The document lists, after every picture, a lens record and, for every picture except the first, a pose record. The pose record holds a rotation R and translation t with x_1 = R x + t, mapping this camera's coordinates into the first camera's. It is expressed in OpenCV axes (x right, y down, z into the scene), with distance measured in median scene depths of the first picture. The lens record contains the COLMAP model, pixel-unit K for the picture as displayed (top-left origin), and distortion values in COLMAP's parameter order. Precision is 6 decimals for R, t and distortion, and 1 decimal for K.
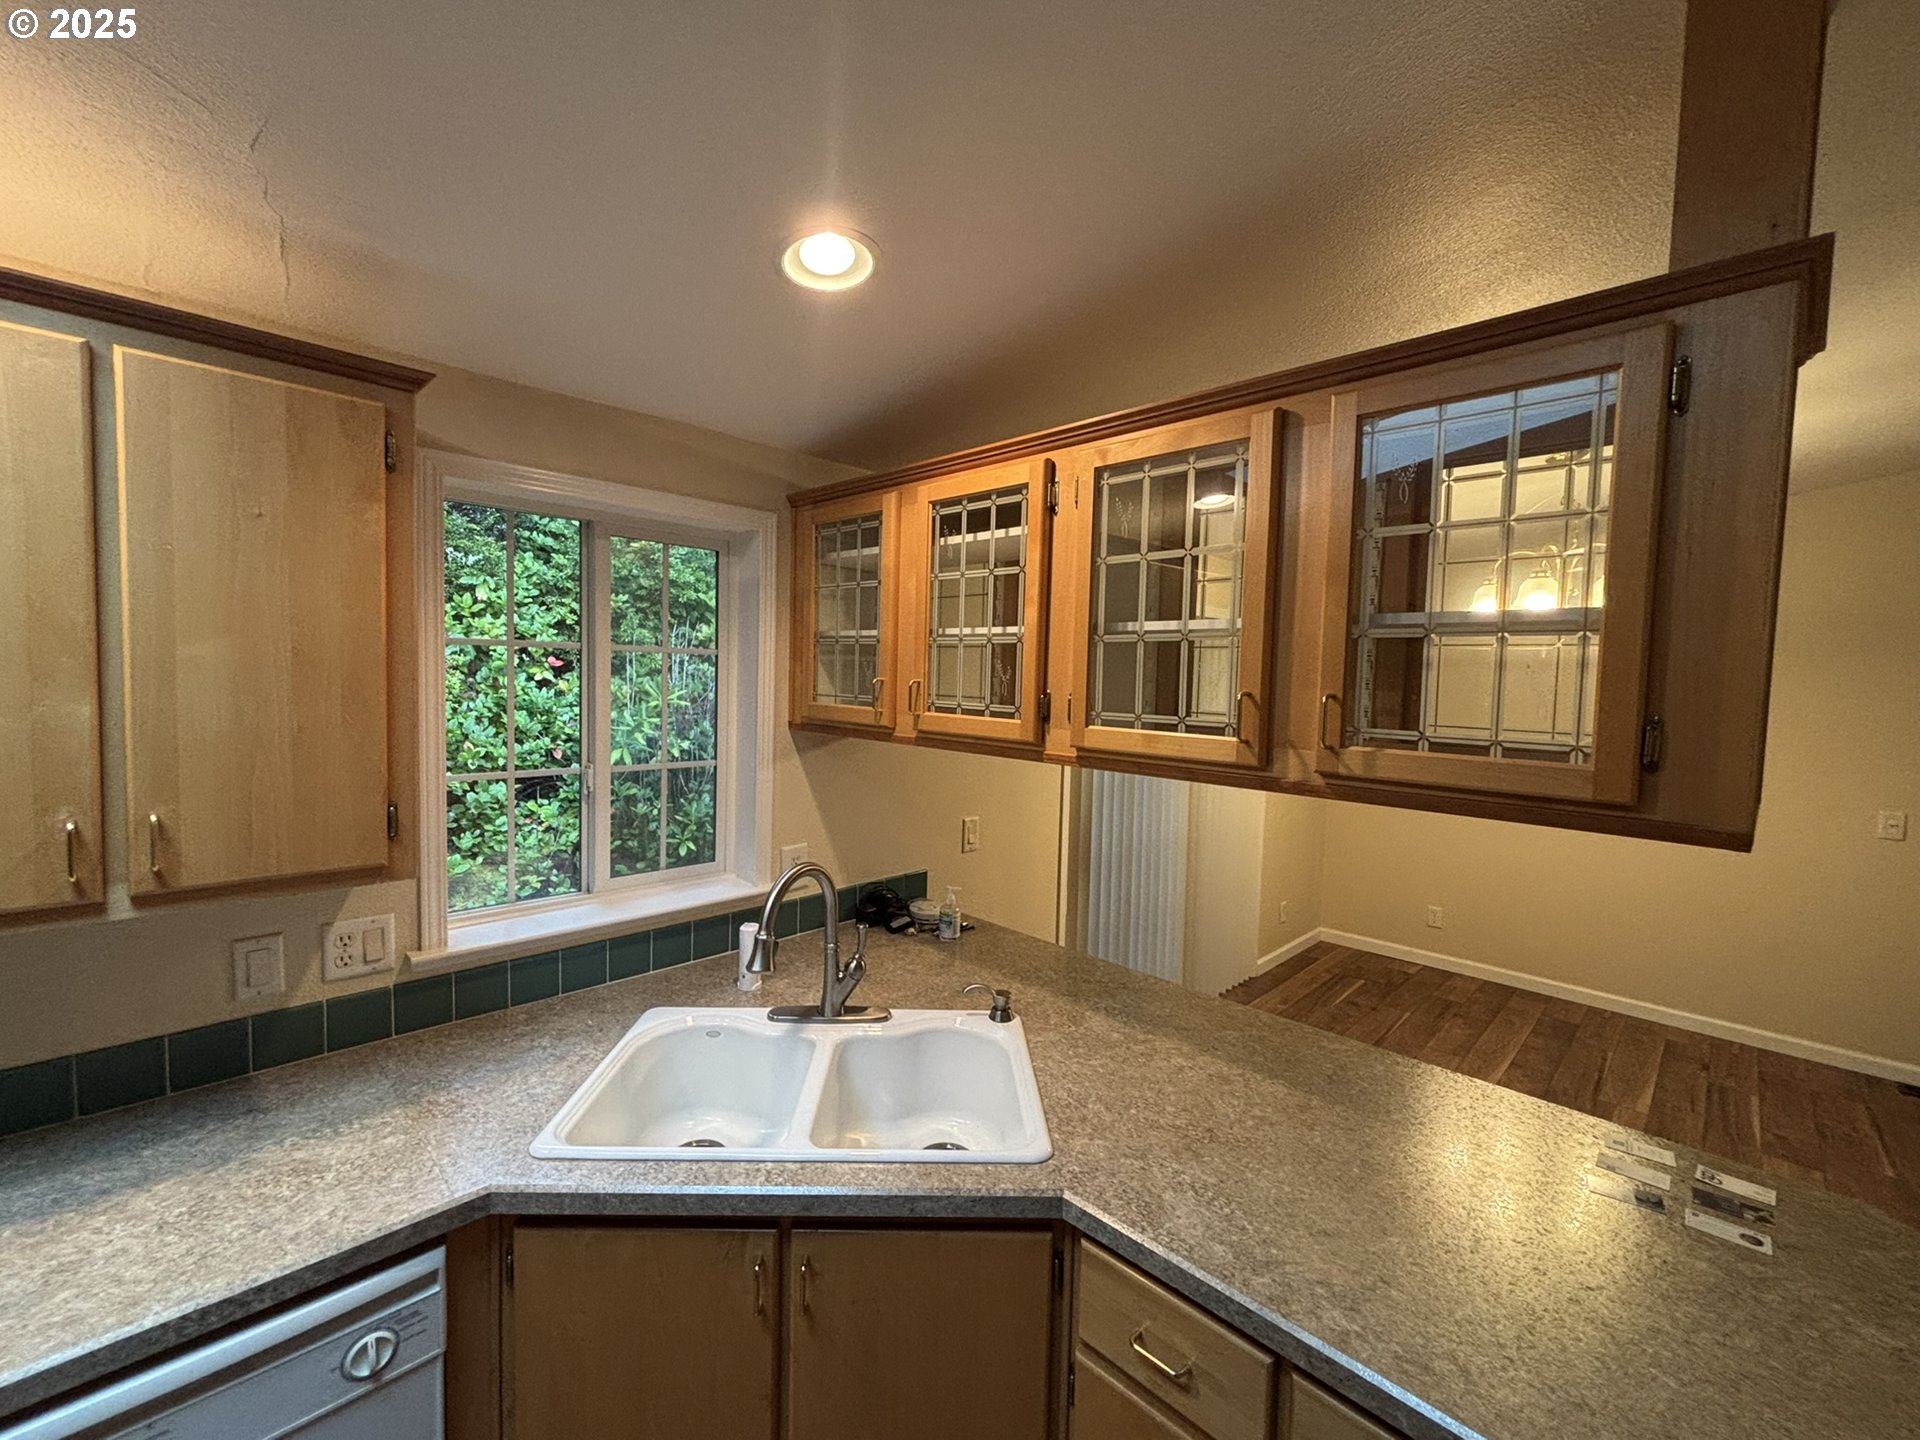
lens RADIAL K [[800.5, 0, 951.7], [0, 800.5, 715.4], [0, 0, 1]] dist [-0.004614, 0.004853]
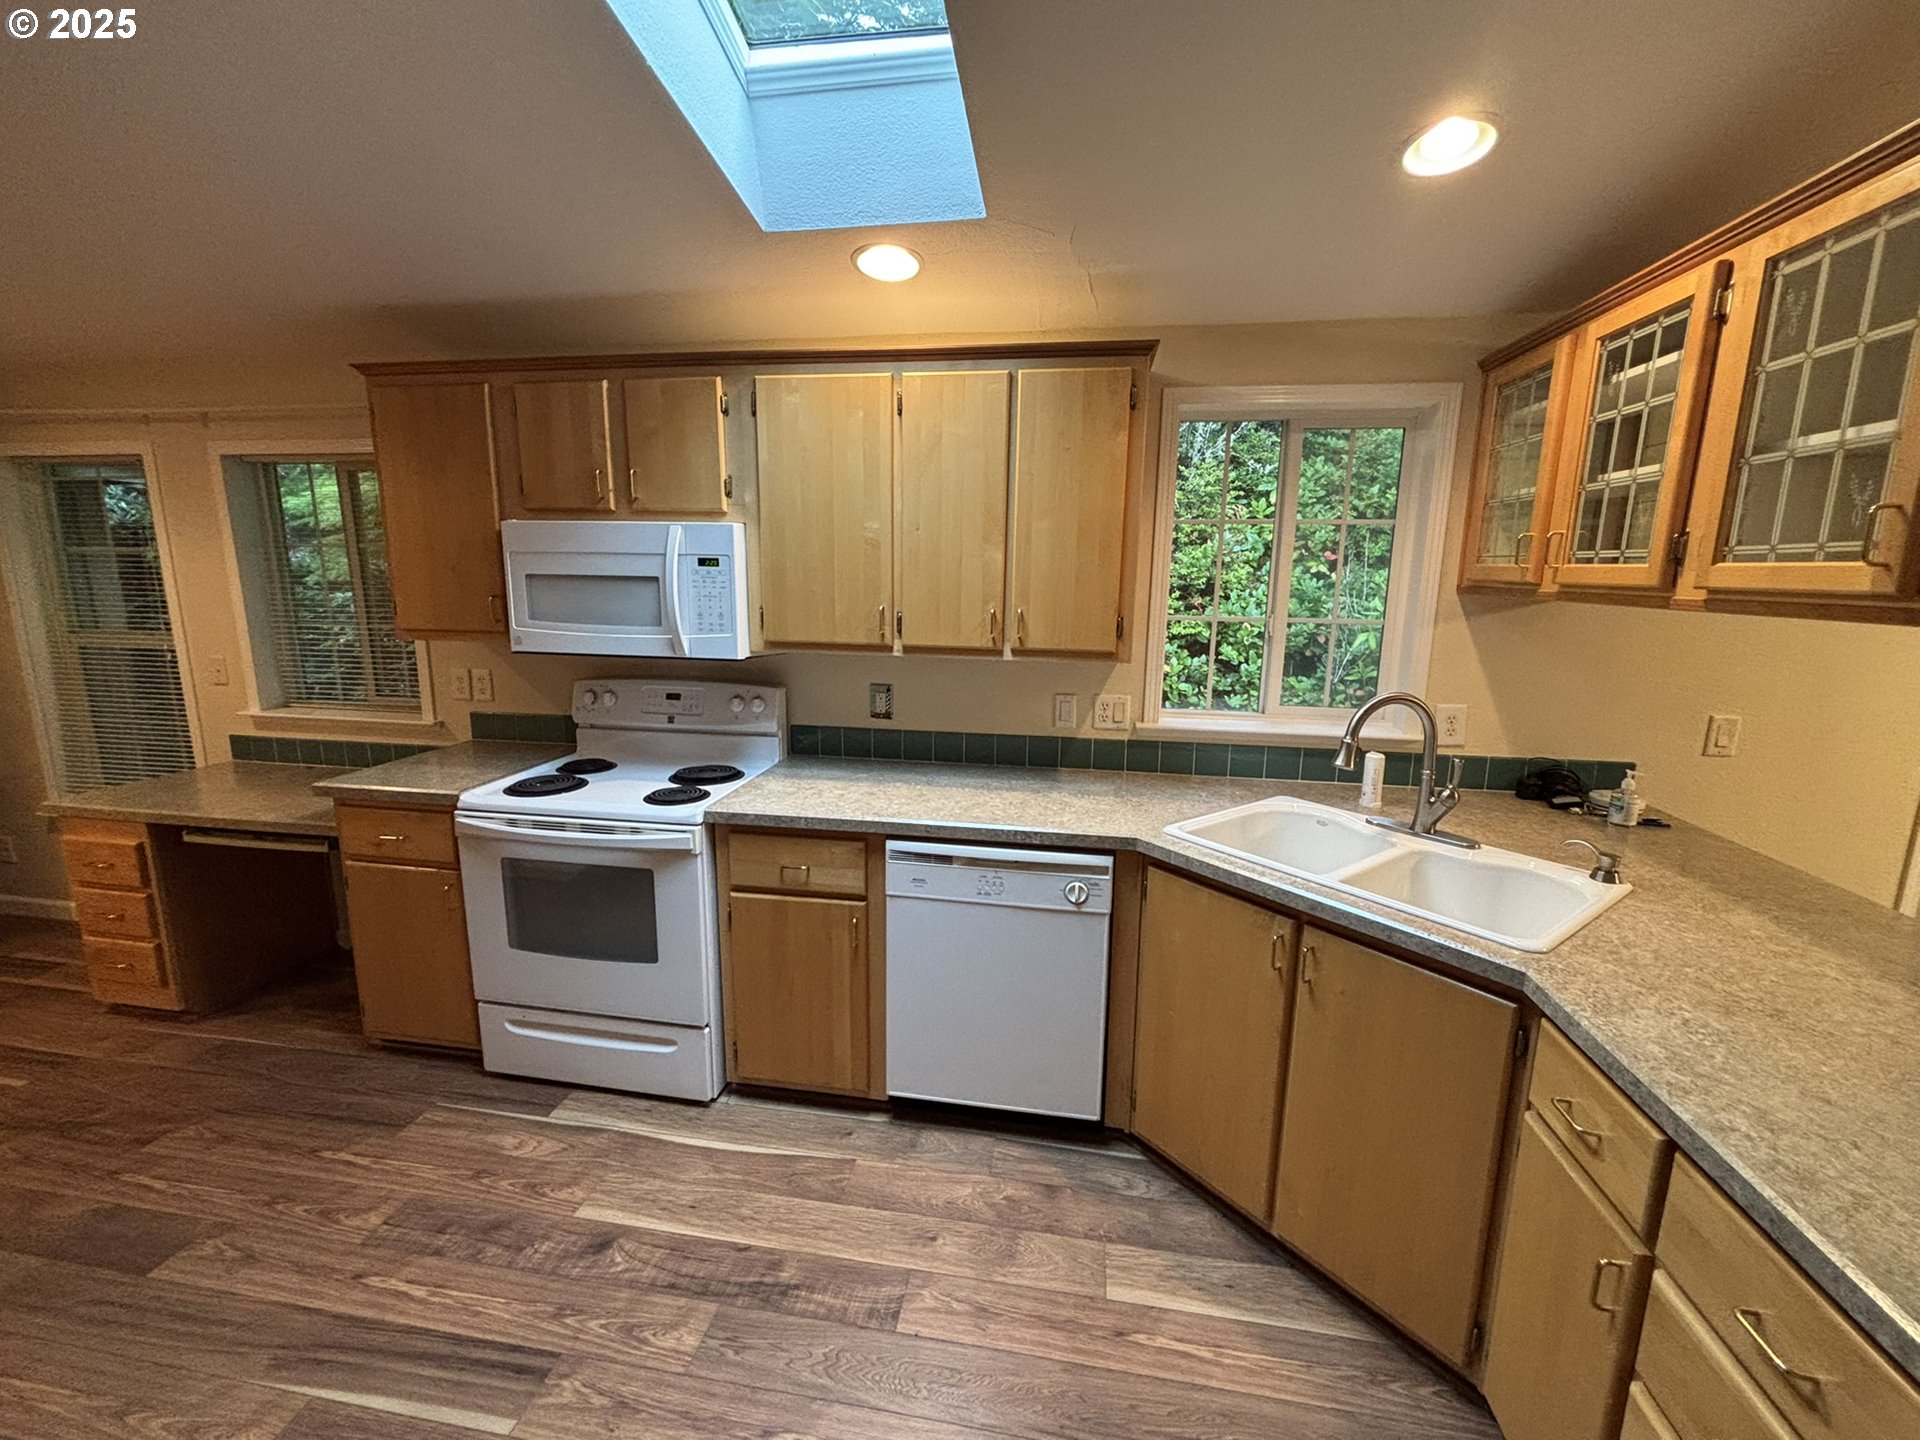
lens RADIAL K [[800.5, 0, 954.7], [0, 800.5, 715.8], [0, 0, 1]] dist [-0.004614, 0.004853]
pose [[0.580488, 0.129992, -0.803826, 0.411318], [-0.040836, 0.990580, 0.130703, 0.097998], [0.813245, -0.043047, 0.580328, -0.229428]]
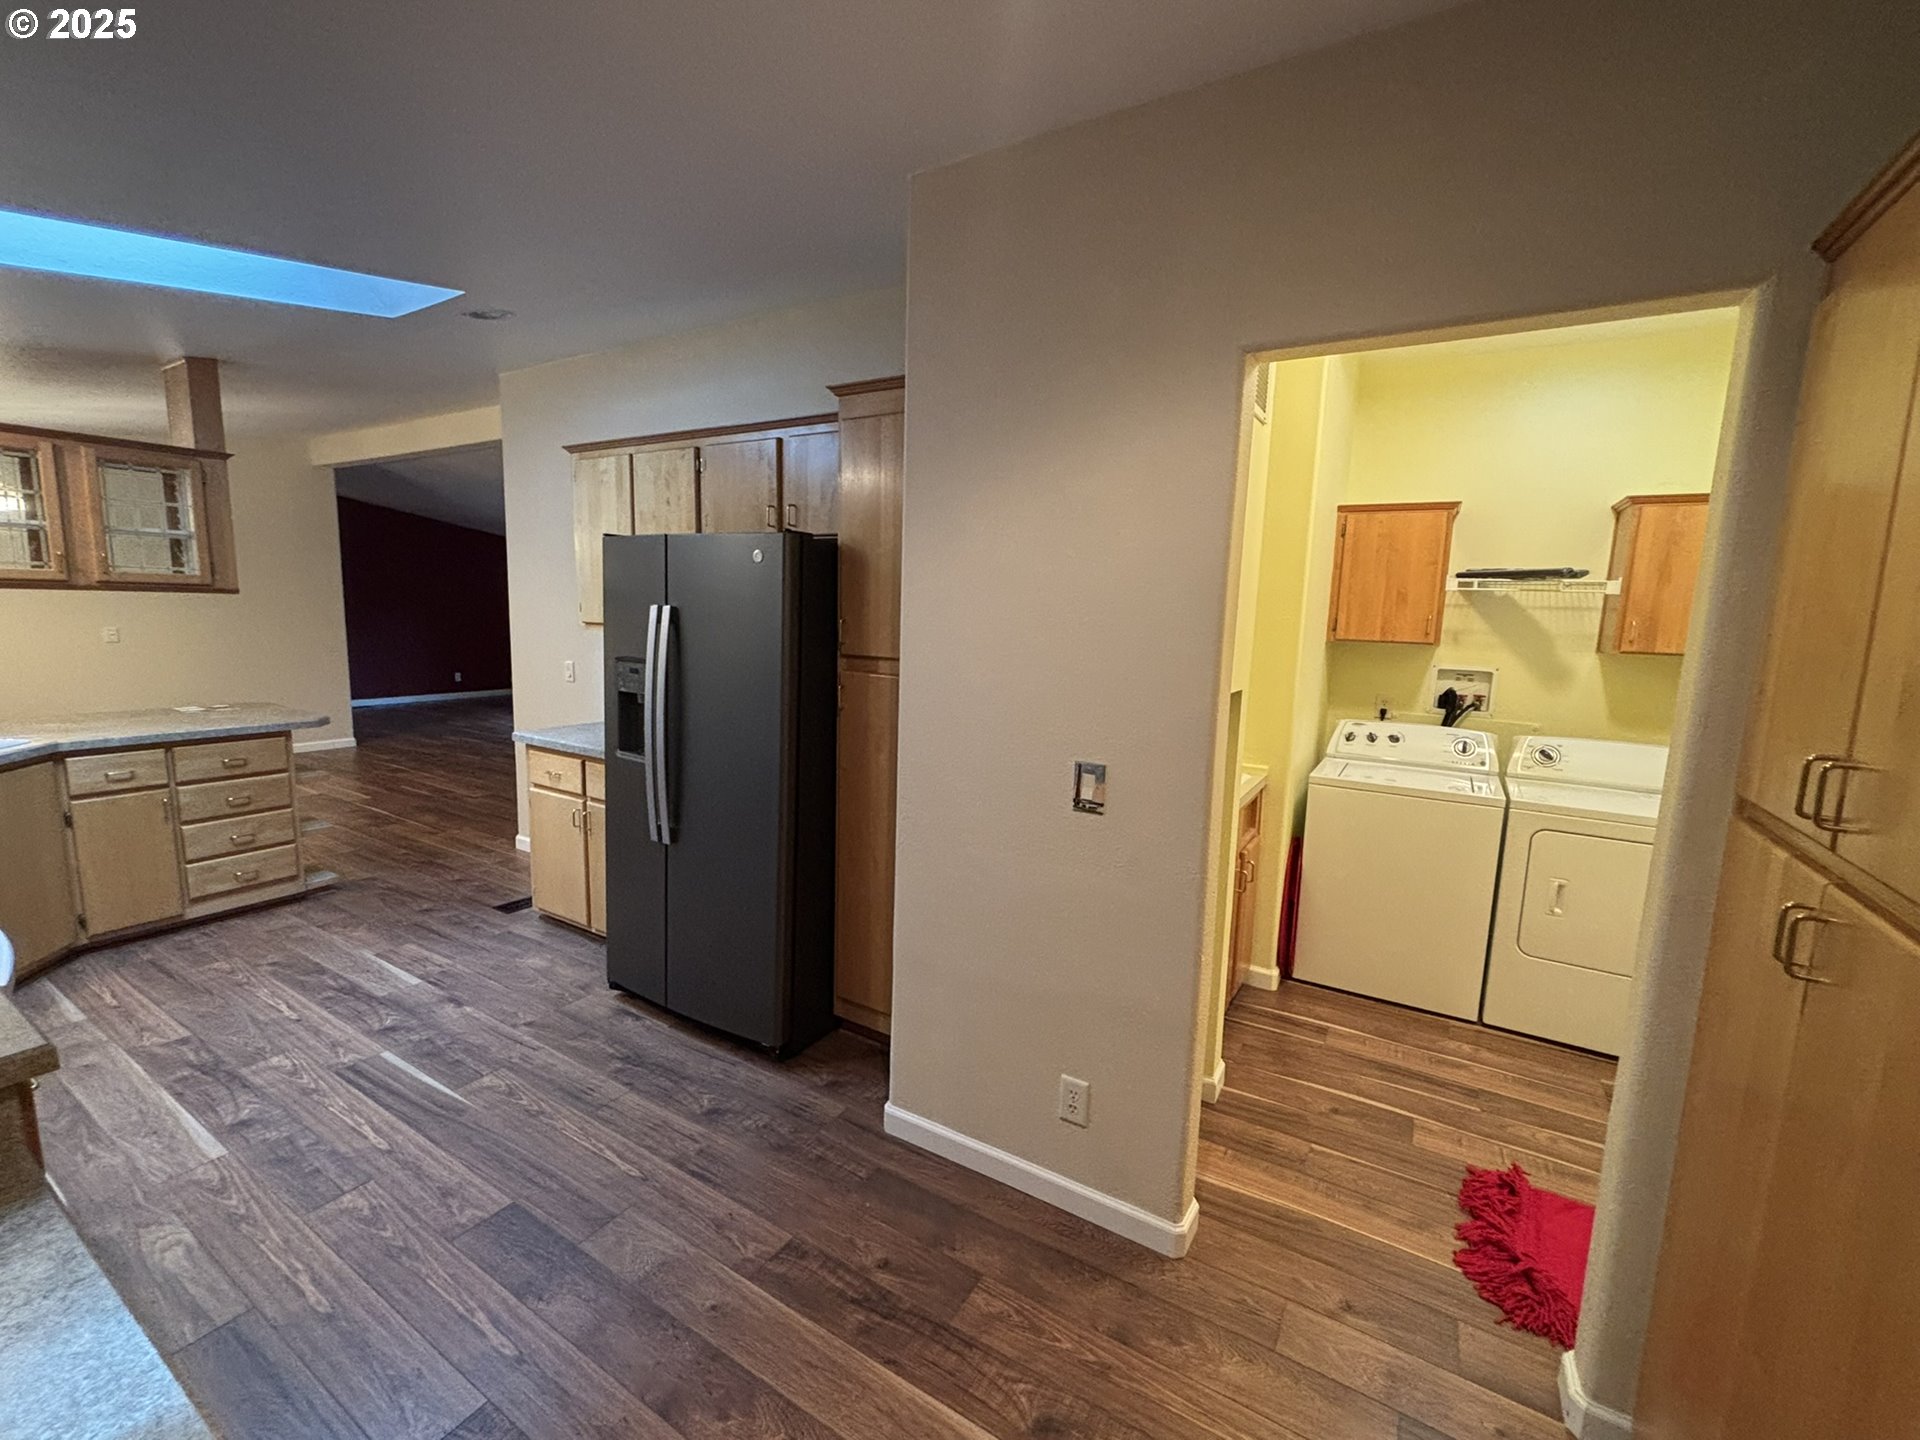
lens RADIAL K [[800.5, 0, 948.8], [0, 800.5, 717.9], [0, 0, 1]] dist [-0.004614, 0.004853]
pose [[-0.229932, -0.166569, 0.958846, -2.366149], [0.014948, 0.984524, 0.174614, 0.077646], [-0.973092, 0.054482, -0.223883, -0.986610]]
